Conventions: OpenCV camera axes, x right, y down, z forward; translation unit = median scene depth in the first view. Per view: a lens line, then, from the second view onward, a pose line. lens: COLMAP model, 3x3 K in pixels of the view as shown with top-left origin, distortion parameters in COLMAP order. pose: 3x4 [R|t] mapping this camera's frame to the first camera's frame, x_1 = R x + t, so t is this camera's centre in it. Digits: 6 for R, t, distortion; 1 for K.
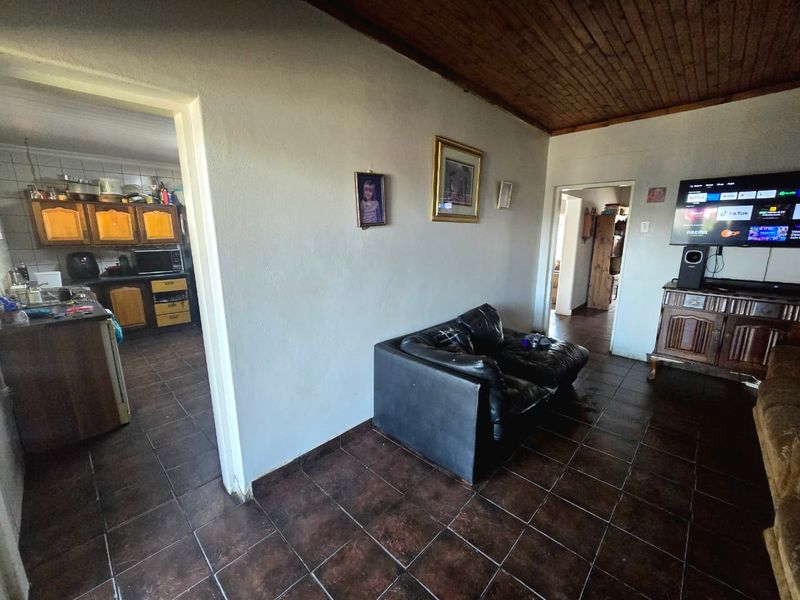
lens RADIAL K [[327.1, 0, 398.1], [0, 327.1, 300.5], [0, 0, 1]] dist [-0.003333, -0.001025]
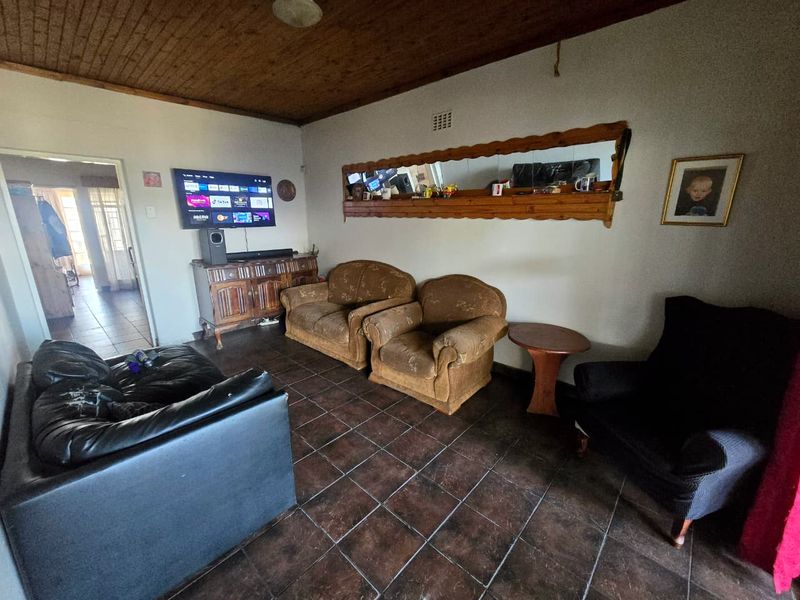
lens RADIAL K [[327.1, 0, 397.4], [0, 327.1, 300.0], [0, 0, 1]] dist [-0.003333, -0.001025]
pose [[-0.019025, -0.248349, 0.968484, -0.323297], [0.209379, 0.946191, 0.246746, -0.079053], [-0.977650, 0.207474, 0.033998, 0.377056]]
